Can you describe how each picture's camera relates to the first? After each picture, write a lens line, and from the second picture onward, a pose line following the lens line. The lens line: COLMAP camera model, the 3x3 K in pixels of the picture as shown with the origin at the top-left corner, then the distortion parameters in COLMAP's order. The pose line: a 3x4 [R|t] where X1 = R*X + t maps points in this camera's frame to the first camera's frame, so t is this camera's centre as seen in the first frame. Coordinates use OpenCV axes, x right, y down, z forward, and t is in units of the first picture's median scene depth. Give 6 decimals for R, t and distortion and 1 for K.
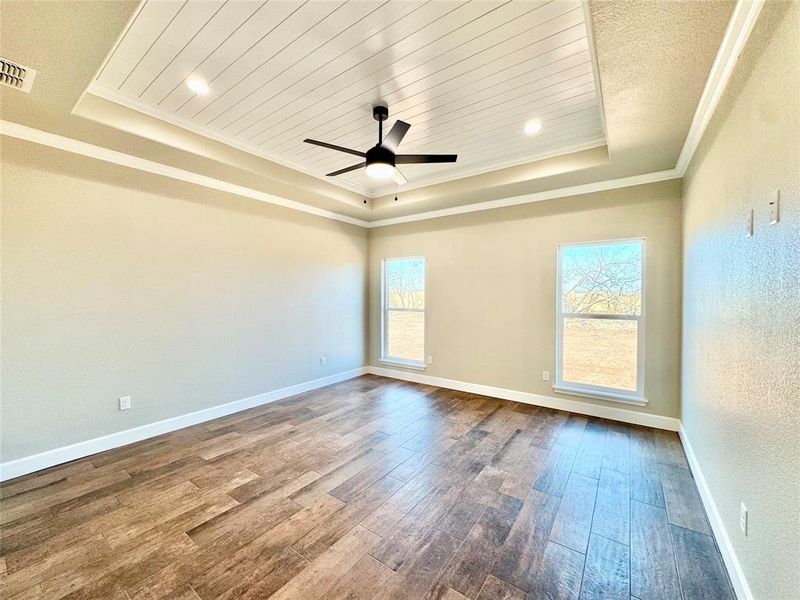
lens RADIAL K [[320.9, 0, 399.2], [0, 320.9, 298.9], [0, 0, 1]] dist [-0.003135, 0.000427]
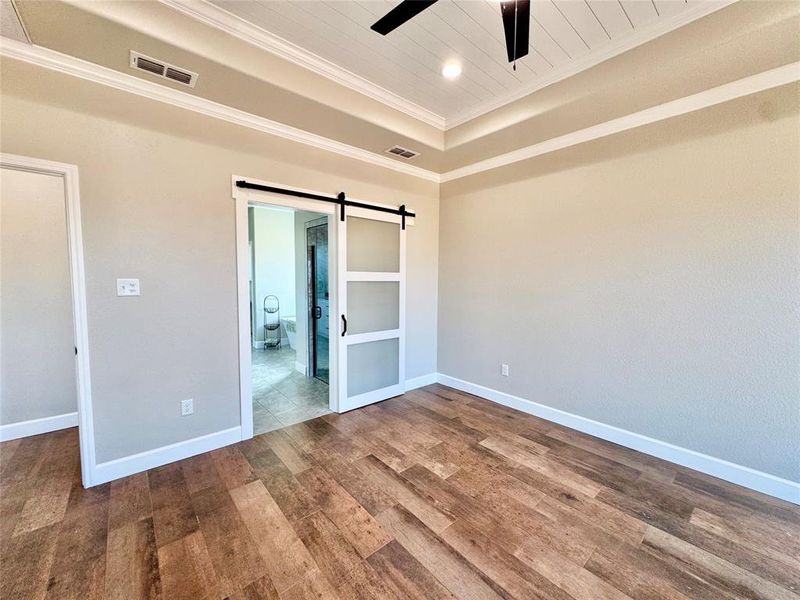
lens RADIAL K [[320.9, 0, 399.4], [0, 320.9, 298.5], [0, 0, 1]] dist [-0.003135, 0.000427]
pose [[-0.234050, 0.058525, -0.970461, 0.423438], [-0.020299, 0.997675, 0.065062, -0.004399], [0.972013, 0.034927, -0.232318, 1.049921]]
